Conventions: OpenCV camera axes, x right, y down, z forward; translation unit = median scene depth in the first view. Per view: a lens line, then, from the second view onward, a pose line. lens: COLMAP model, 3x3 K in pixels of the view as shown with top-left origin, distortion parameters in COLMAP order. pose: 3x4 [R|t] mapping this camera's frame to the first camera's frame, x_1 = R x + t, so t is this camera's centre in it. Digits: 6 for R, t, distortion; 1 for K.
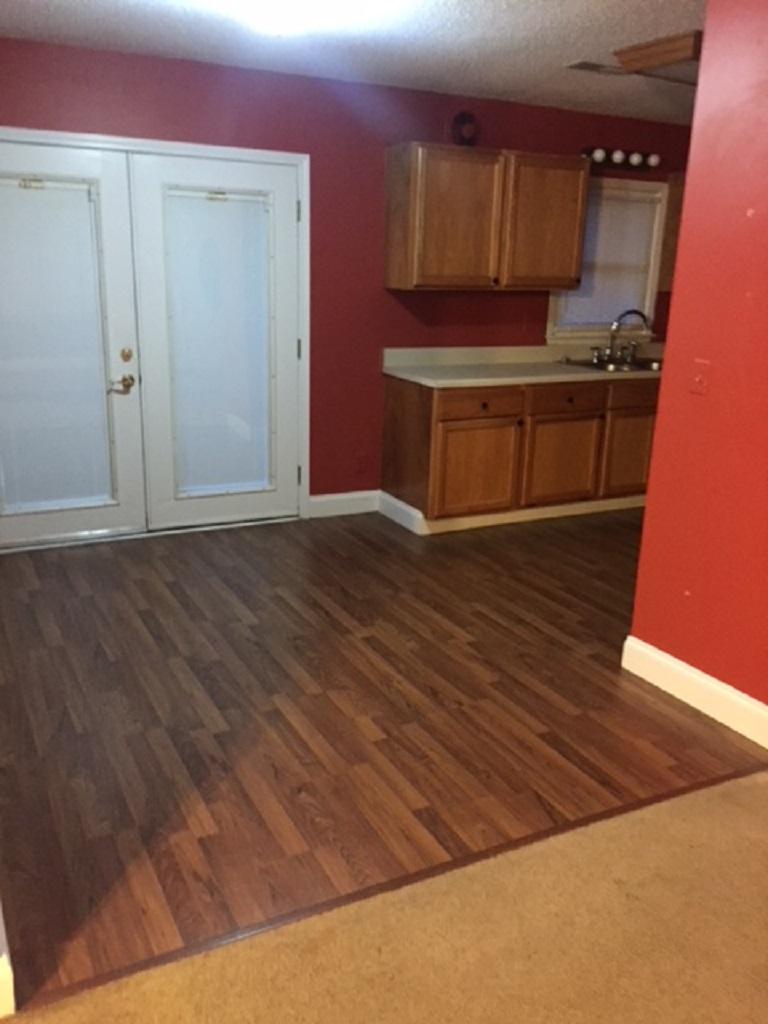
lens RADIAL K [[898.4, 0, 383.4], [0, 898.4, 511.1], [0, 0, 1]] dist [0.057739, -0.063368]
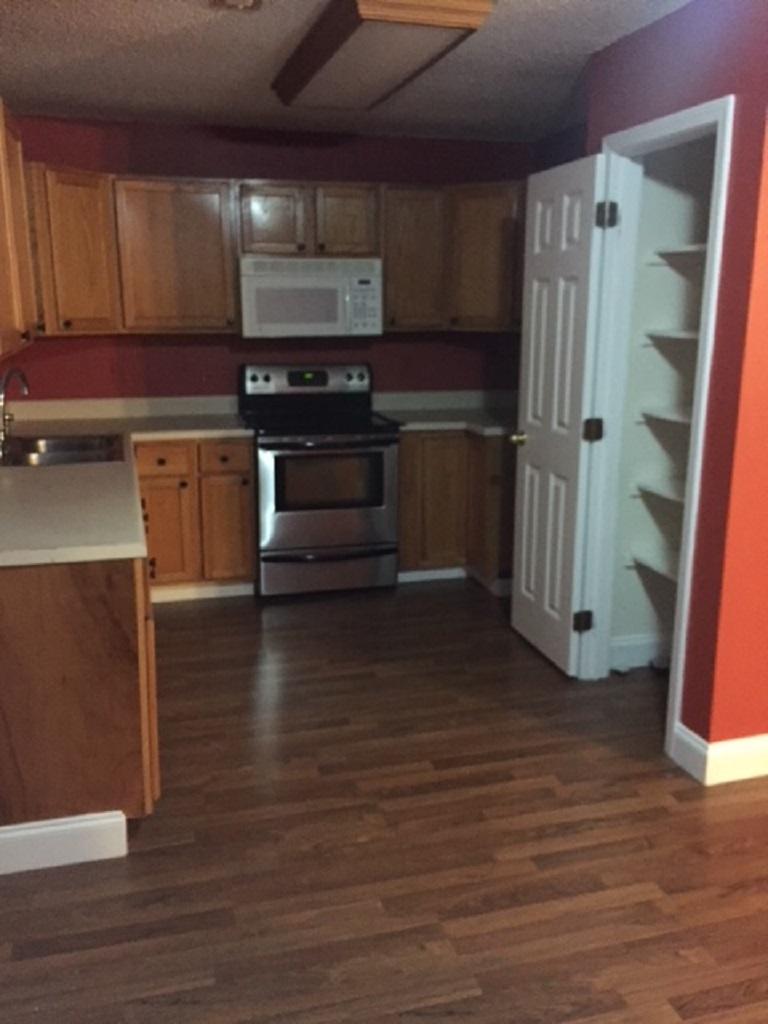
lens RADIAL K [[898.4, 0, 385.0], [0, 898.4, 513.1], [0, 0, 1]] dist [0.057739, -0.063368]
pose [[0.179419, -0.258646, 0.949163, -0.455665], [0.252252, 0.944659, 0.209736, -0.278000], [-0.950883, 0.201798, 0.234734, 0.910684]]
